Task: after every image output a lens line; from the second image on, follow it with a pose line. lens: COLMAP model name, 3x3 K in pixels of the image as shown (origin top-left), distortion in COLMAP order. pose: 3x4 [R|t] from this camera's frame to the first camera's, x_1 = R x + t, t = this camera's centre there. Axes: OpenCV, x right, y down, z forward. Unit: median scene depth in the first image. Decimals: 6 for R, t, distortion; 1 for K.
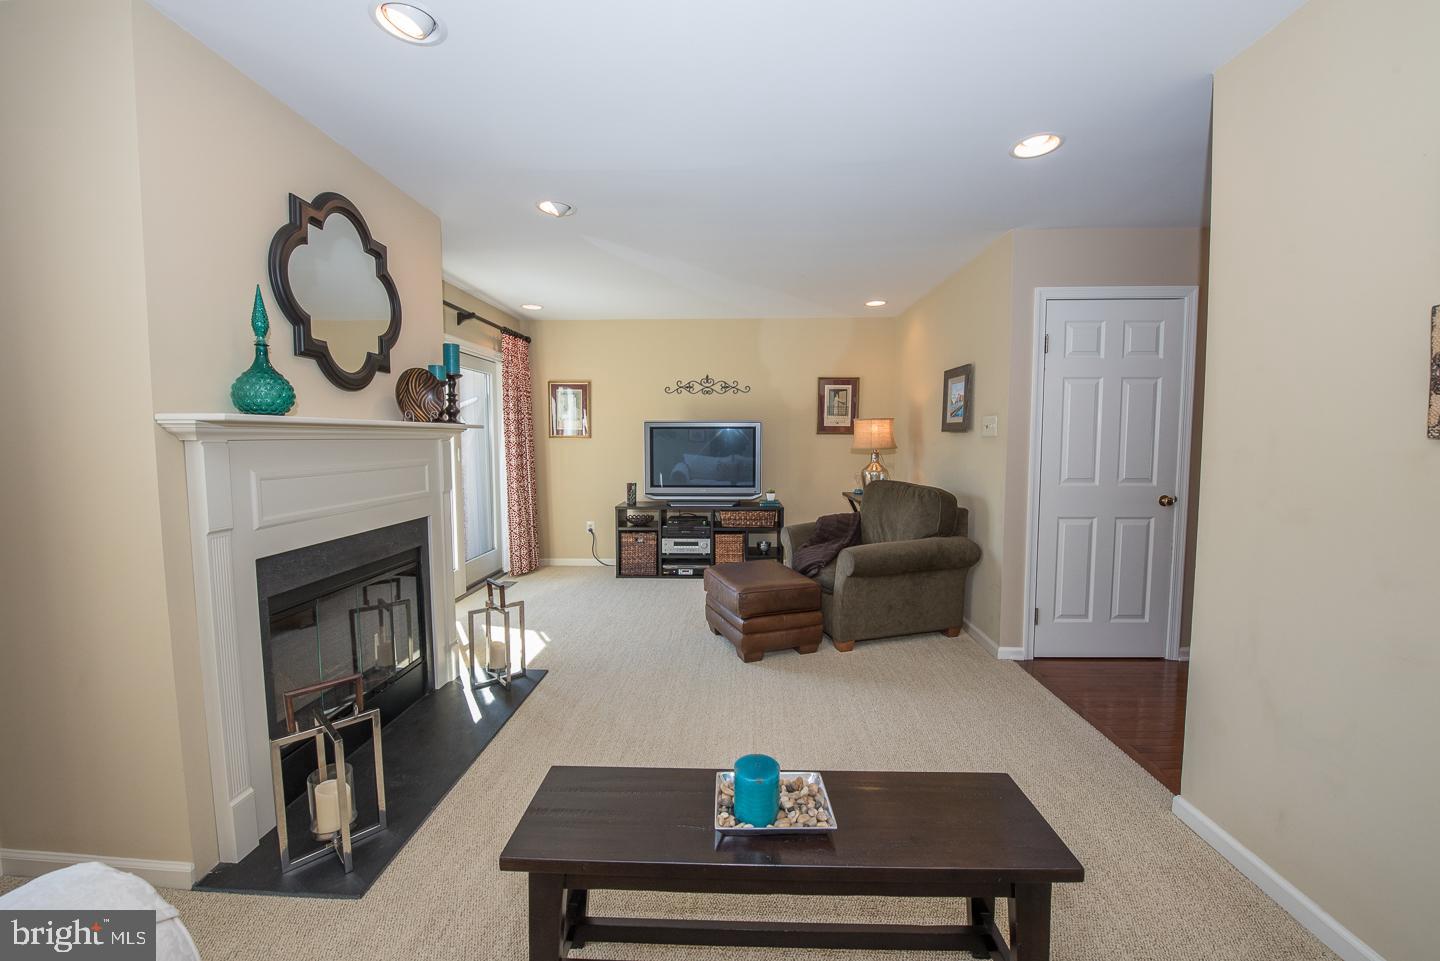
lens RADIAL K [[570.7, 0, 722.7], [0, 570.7, 478.4], [0, 0, 1]] dist [-0.020549, -0.000397]
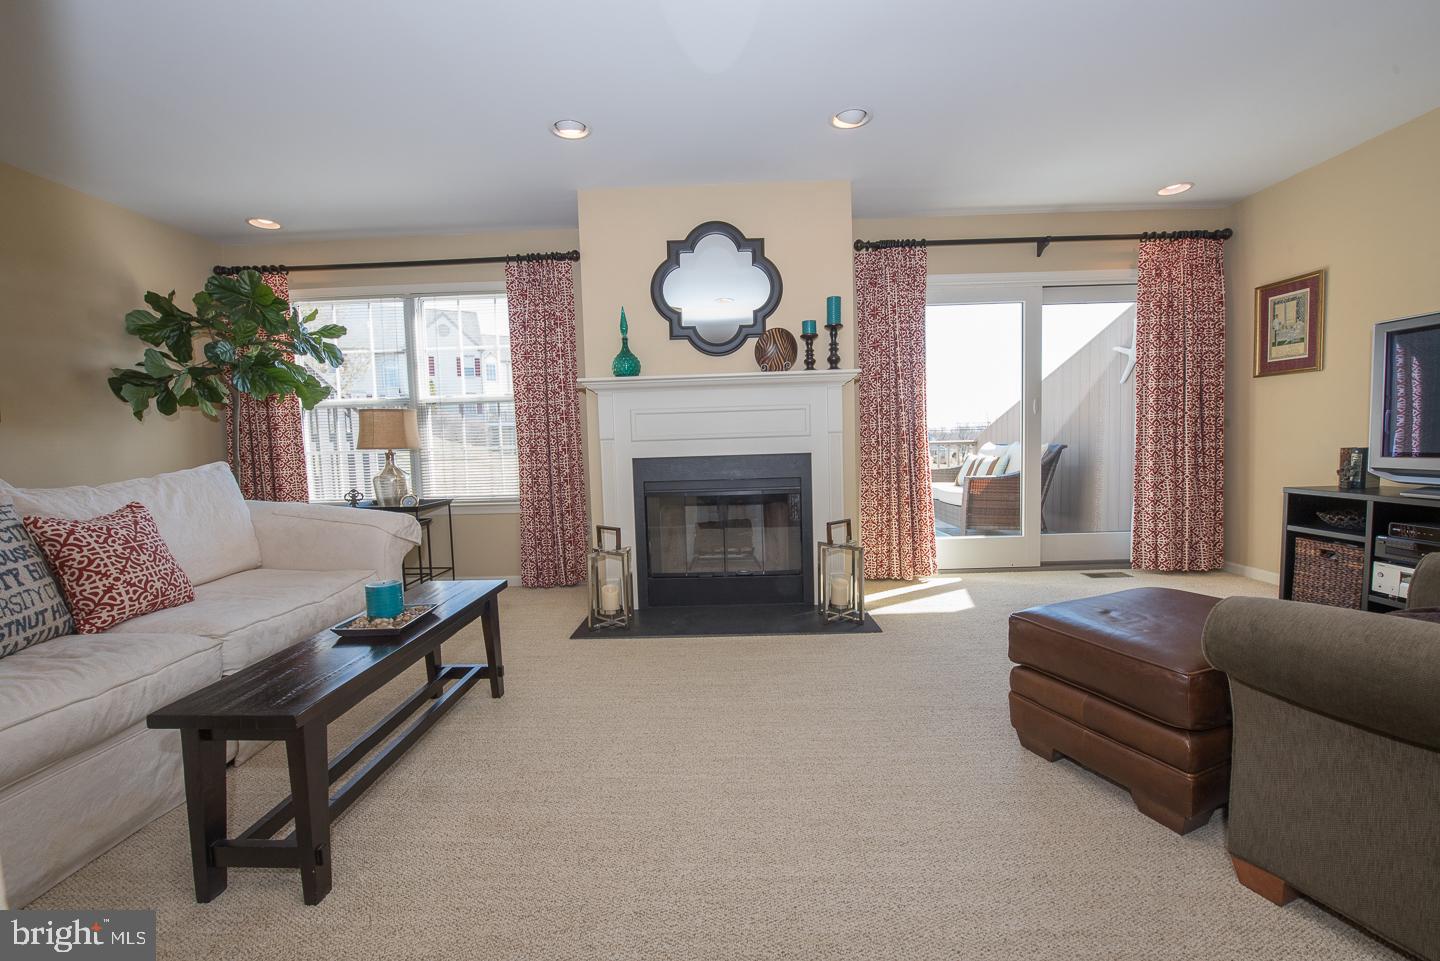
lens RADIAL K [[570.7, 0, 716.1], [0, 570.7, 485.0], [0, 0, 1]] dist [-0.020549, -0.000397]
pose [[0.008420, 0.075965, -0.997075, 0.622549], [-0.039893, 0.996342, 0.075572, 0.048811], [0.999168, 0.039140, 0.011420, 0.765094]]
